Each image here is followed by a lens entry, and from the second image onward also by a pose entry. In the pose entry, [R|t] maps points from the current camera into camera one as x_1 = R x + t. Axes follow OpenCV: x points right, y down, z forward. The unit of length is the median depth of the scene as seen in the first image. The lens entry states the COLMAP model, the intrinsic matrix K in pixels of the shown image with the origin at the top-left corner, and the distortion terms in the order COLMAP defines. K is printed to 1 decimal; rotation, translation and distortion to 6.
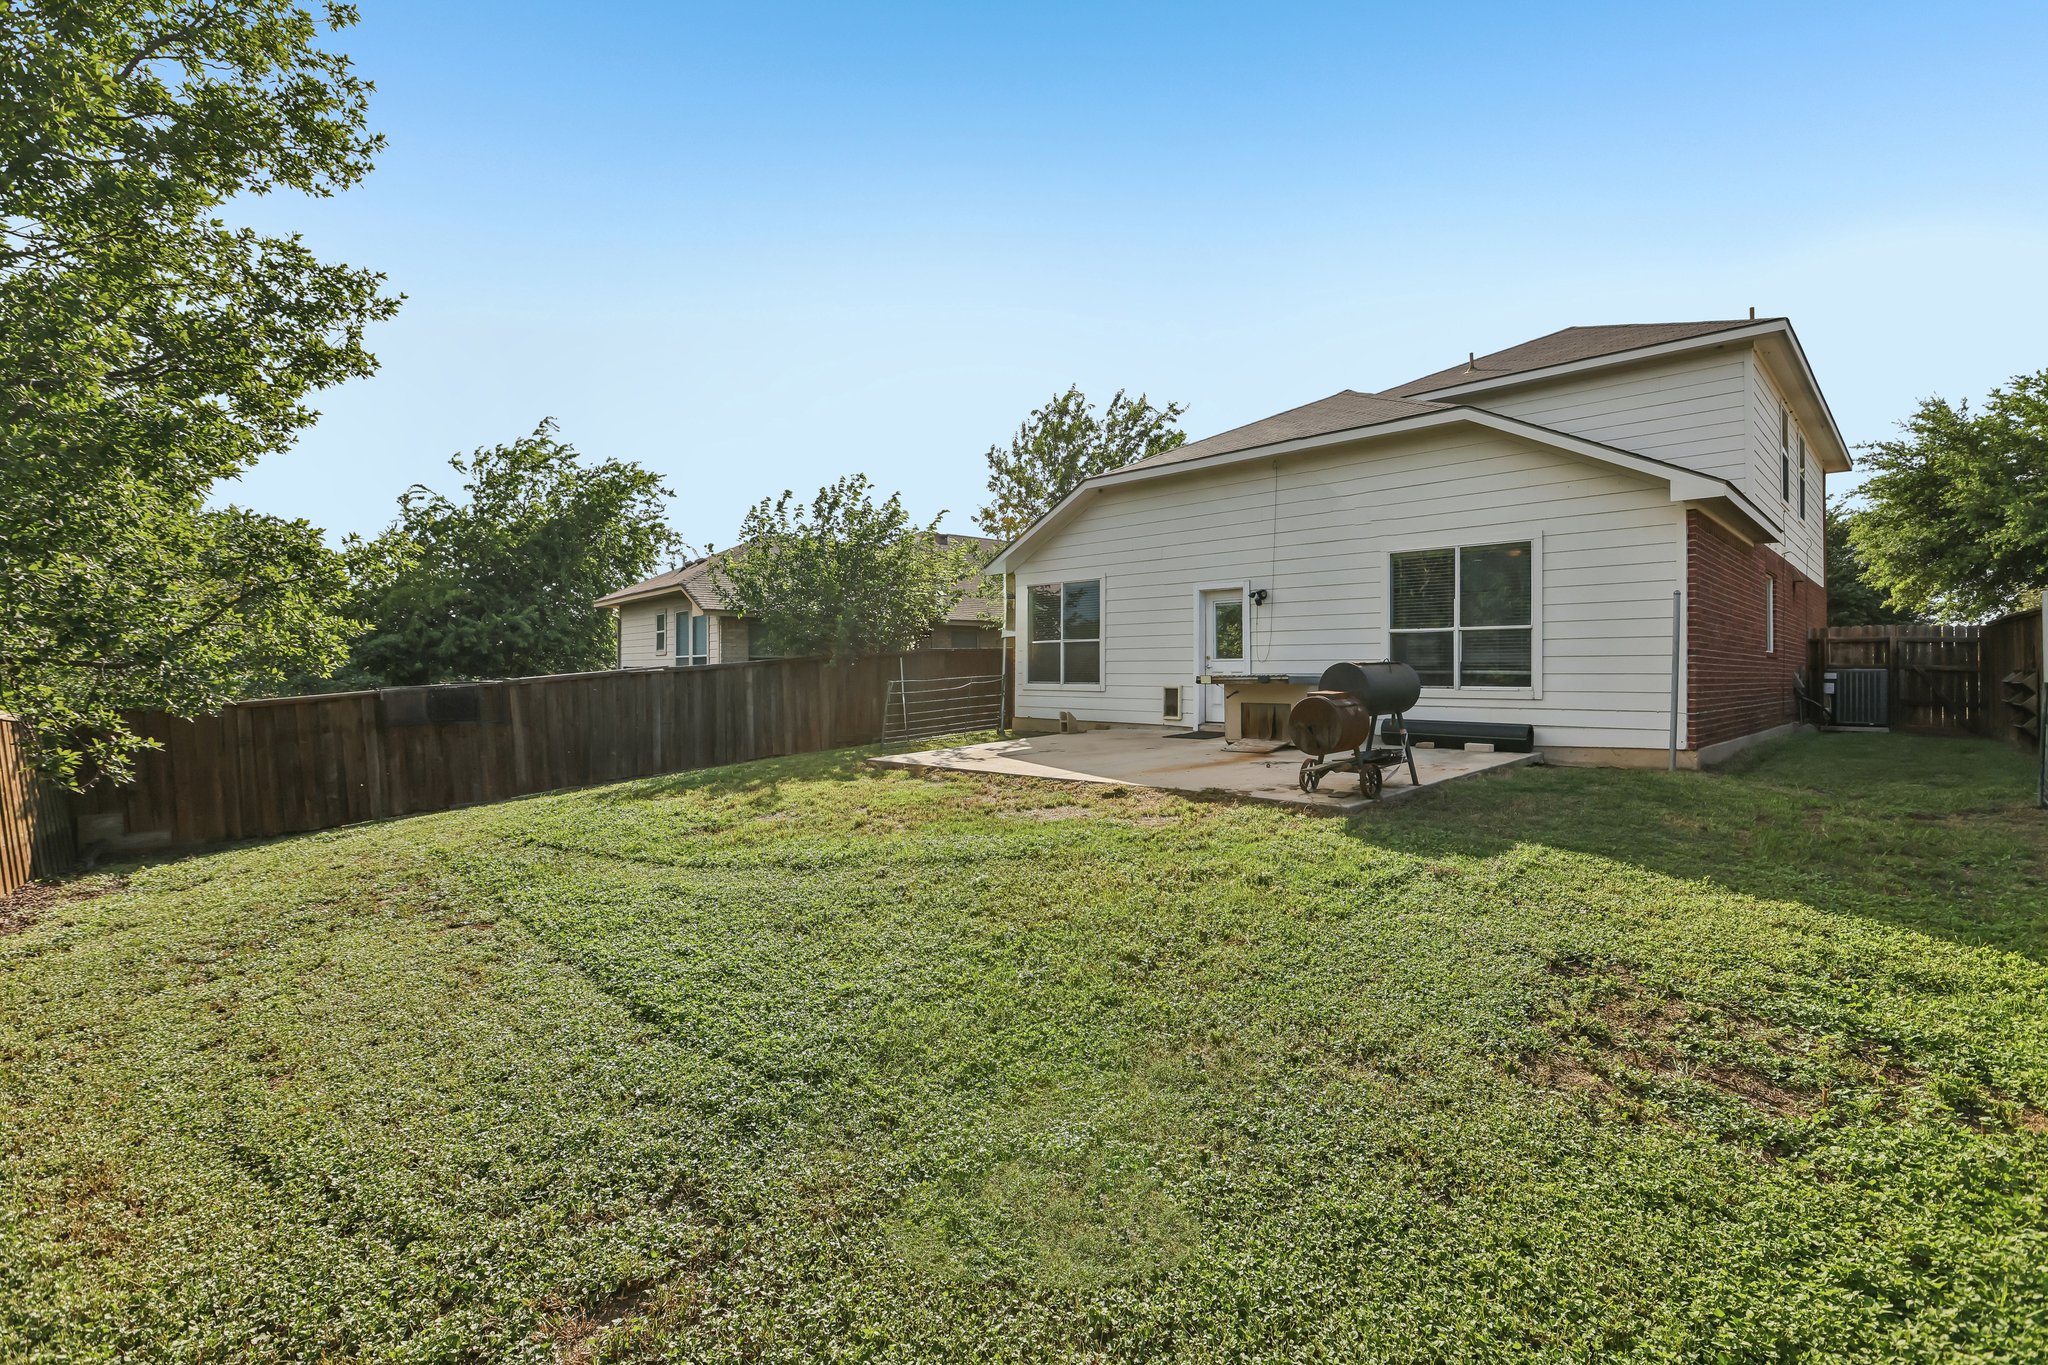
lens RADIAL K [[914.2, 0, 1014.8], [0, 914.2, 671.8], [0, 0, 1]] dist [-0.040470, 0.013102]
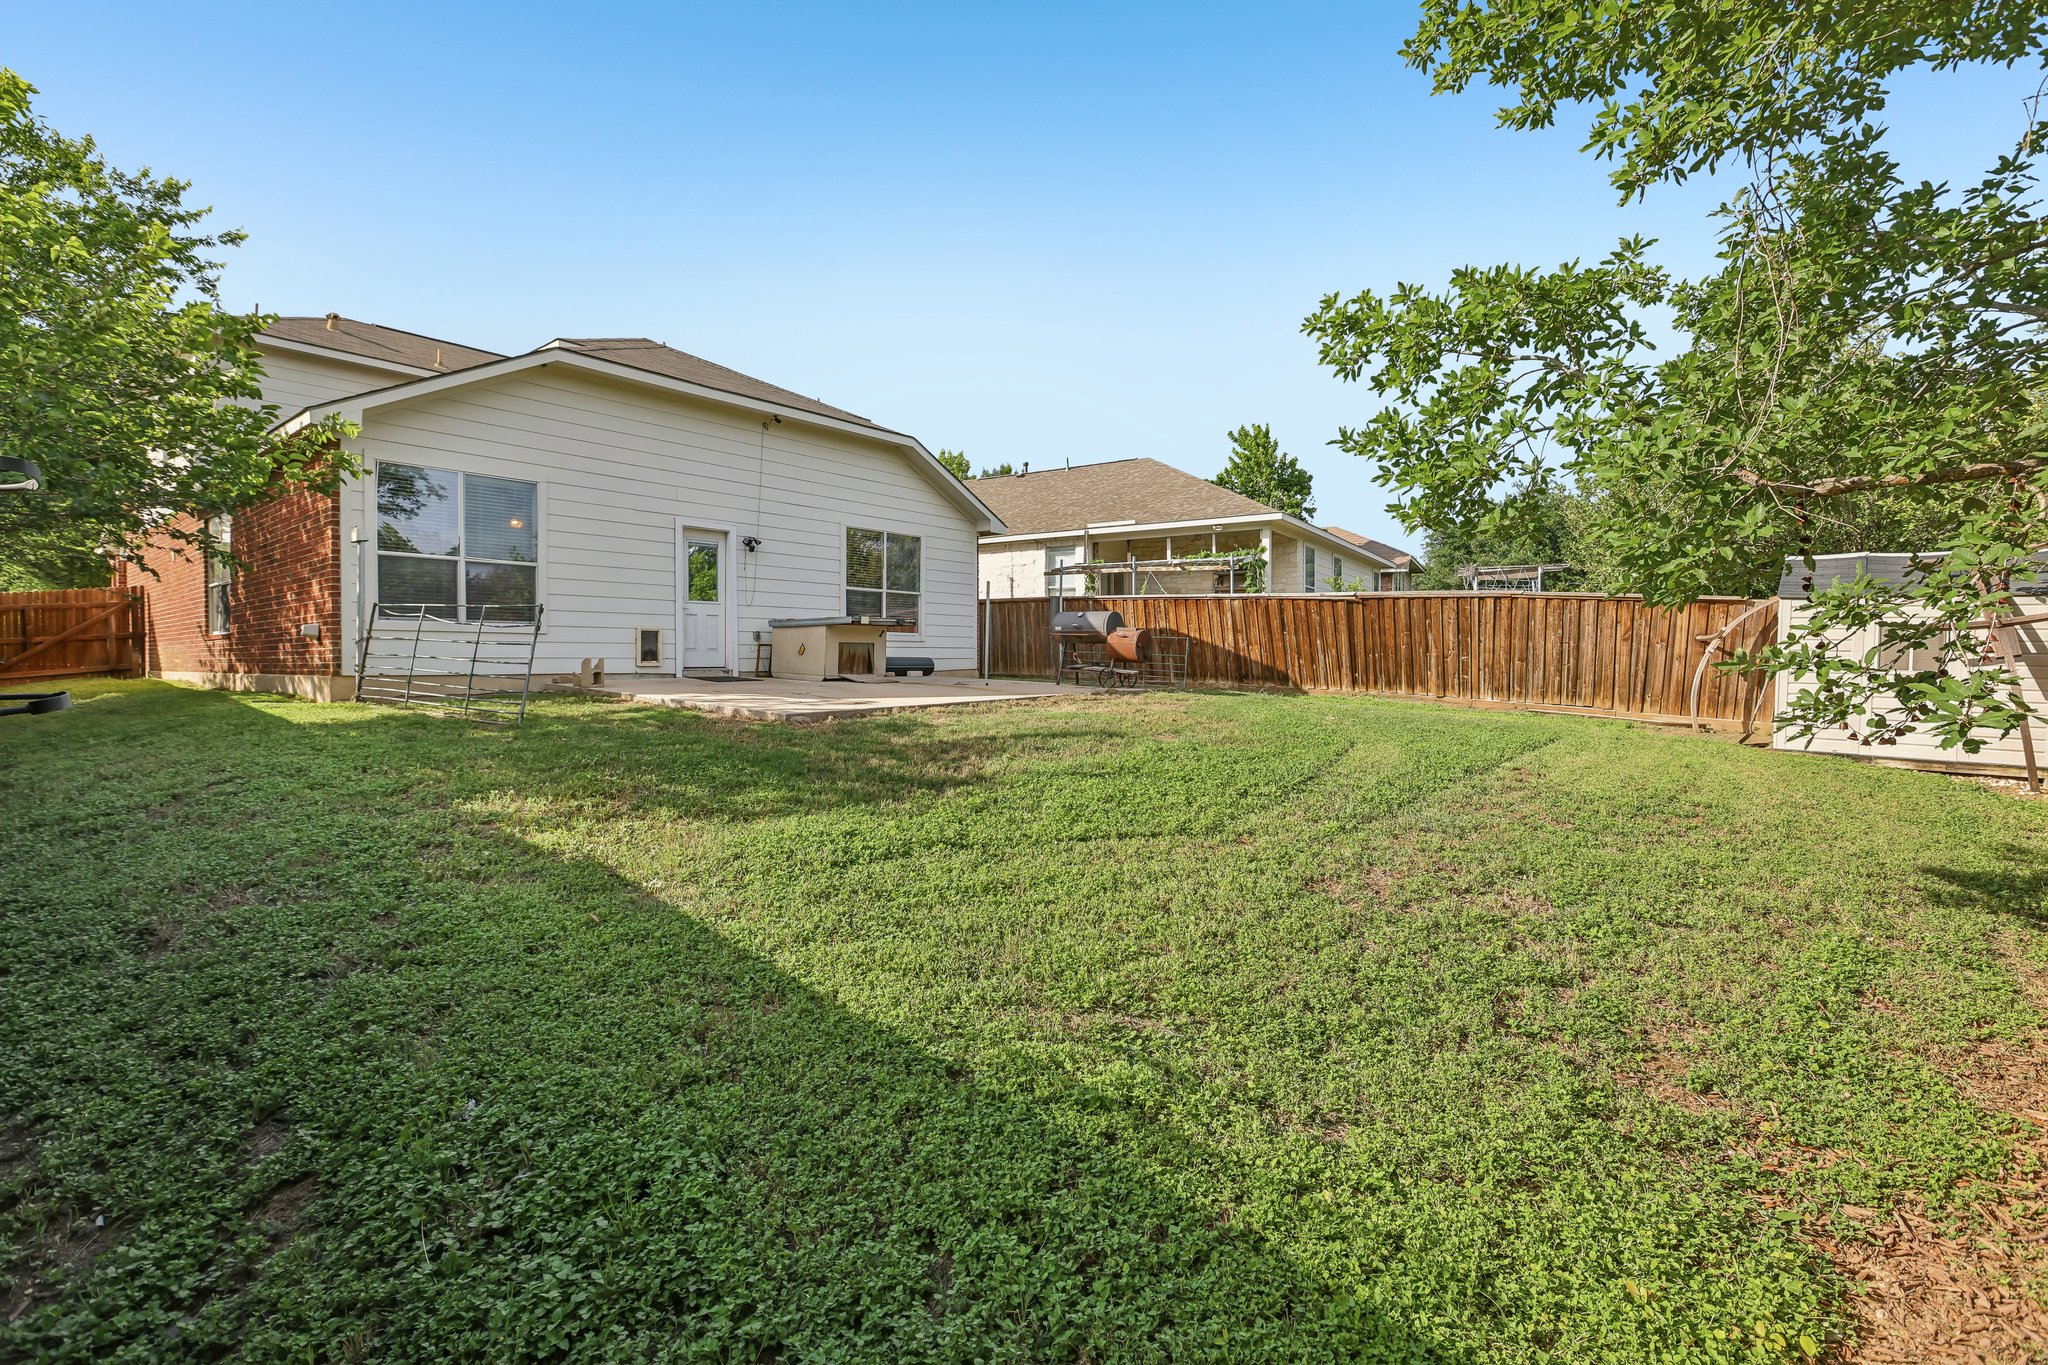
lens RADIAL K [[914.2, 0, 1014.8], [0, 914.2, 671.8], [0, 0, 1]] dist [-0.040470, 0.013102]
pose [[-0.123704, -0.016422, 0.992183, -0.737426], [-0.001230, 0.999865, 0.016396, 0.042943], [-0.992318, 0.000808, -0.123707, 0.760121]]
